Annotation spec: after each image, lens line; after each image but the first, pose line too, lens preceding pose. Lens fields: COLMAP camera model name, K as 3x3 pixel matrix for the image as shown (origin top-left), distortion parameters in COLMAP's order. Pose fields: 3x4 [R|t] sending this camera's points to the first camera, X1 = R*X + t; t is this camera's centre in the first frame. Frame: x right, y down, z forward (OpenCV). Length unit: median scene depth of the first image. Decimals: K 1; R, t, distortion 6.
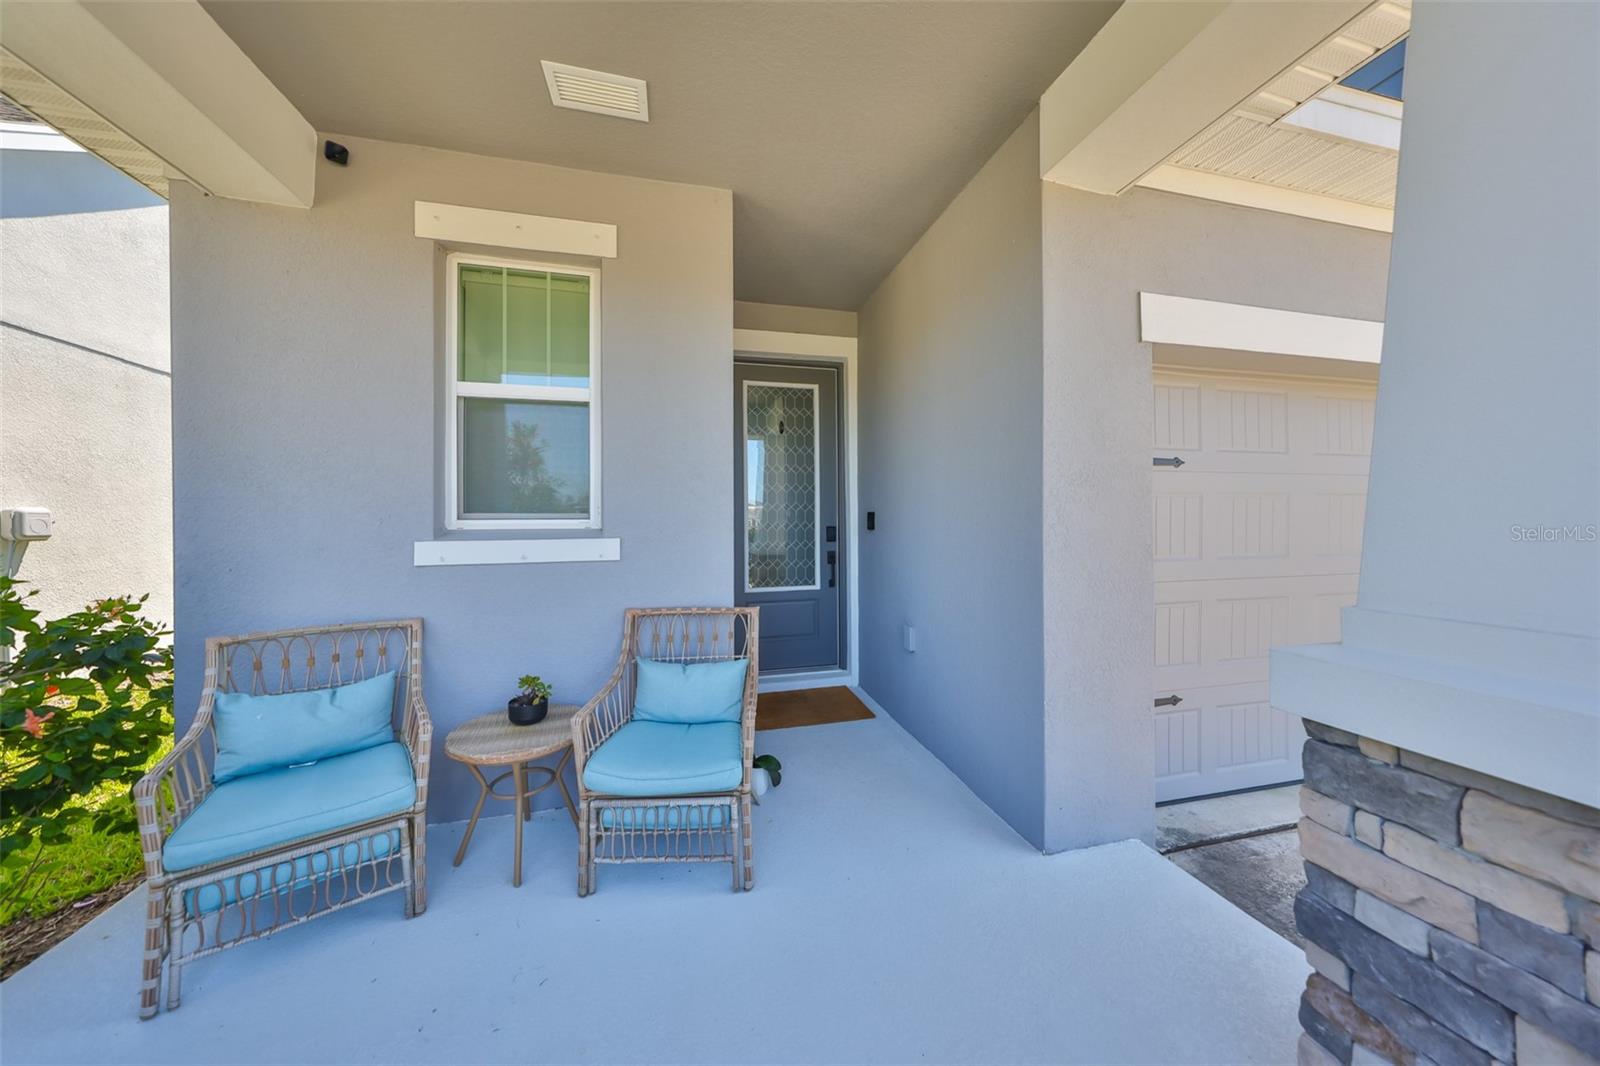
lens RADIAL K [[499.7, 0, 808.3], [0, 499.7, 530.8], [0, 0, 1]] dist [-0.002026, 0.000756]
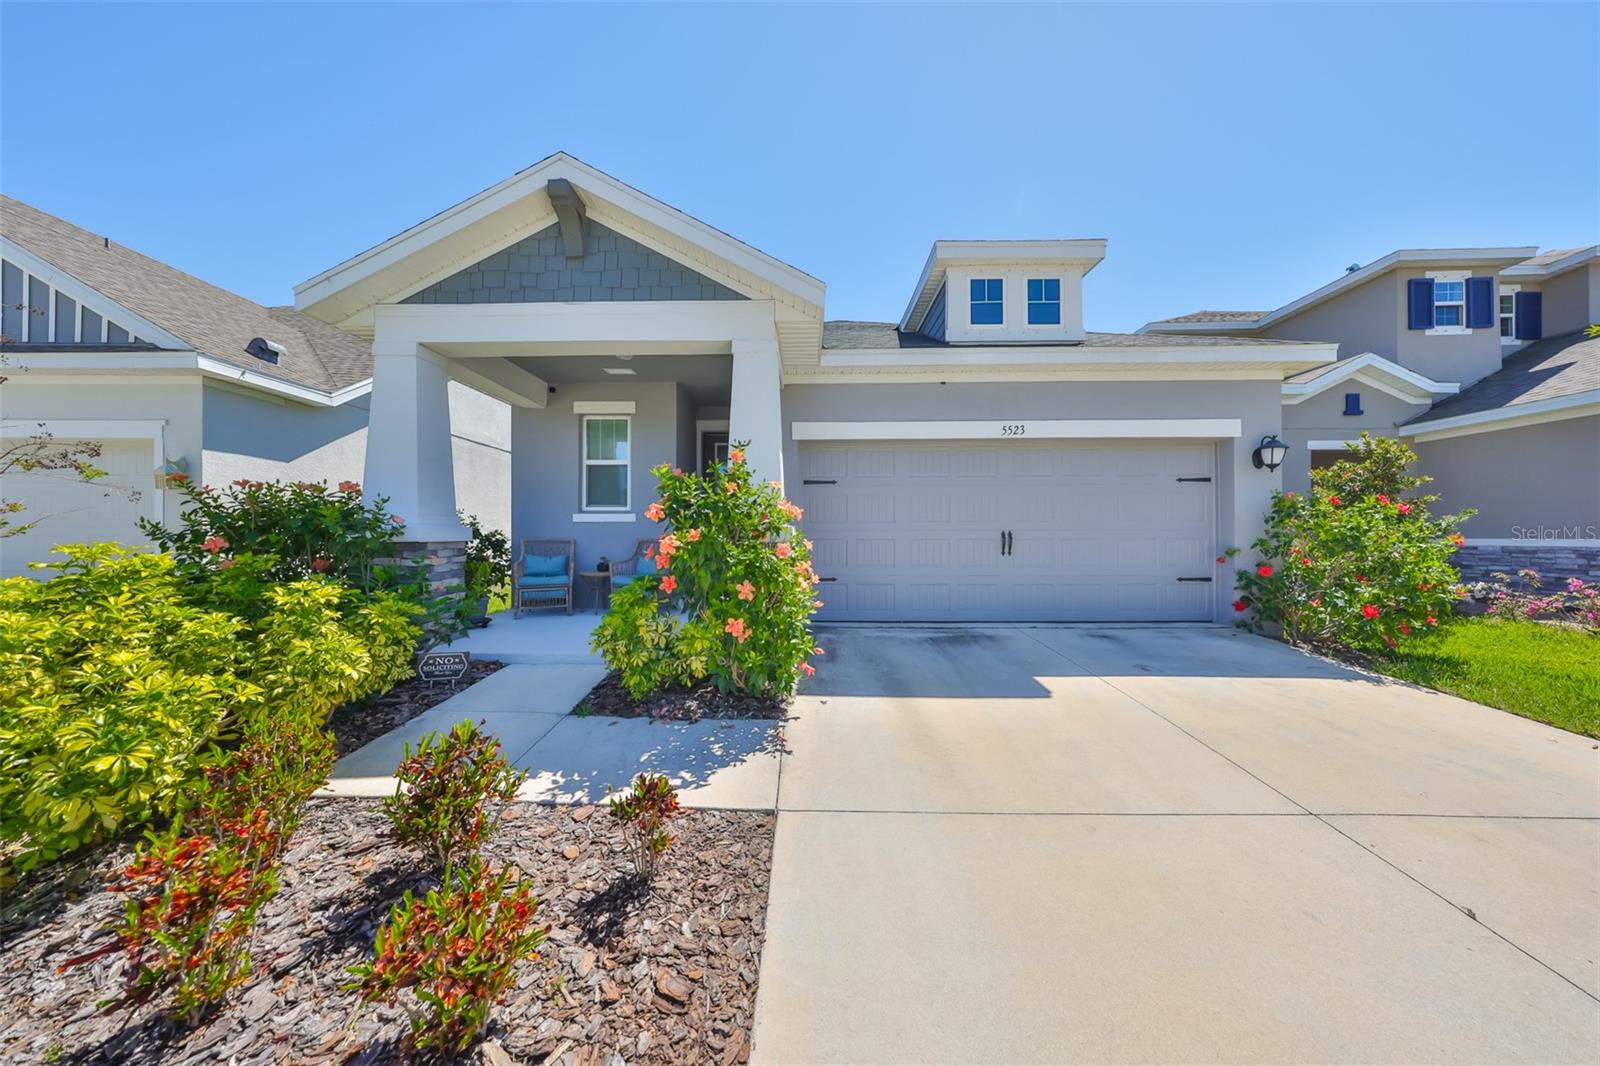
lens RADIAL K [[499.7, 0, 807.7], [0, 499.7, 537.6], [0, 0, 1]] dist [-0.002026, 0.000756]
pose [[0.967108, 0.010702, -0.254142, 1.356129], [-0.009901, 0.999941, 0.004433, 0.136307], [0.254174, -0.001771, 0.967157, -1.561647]]
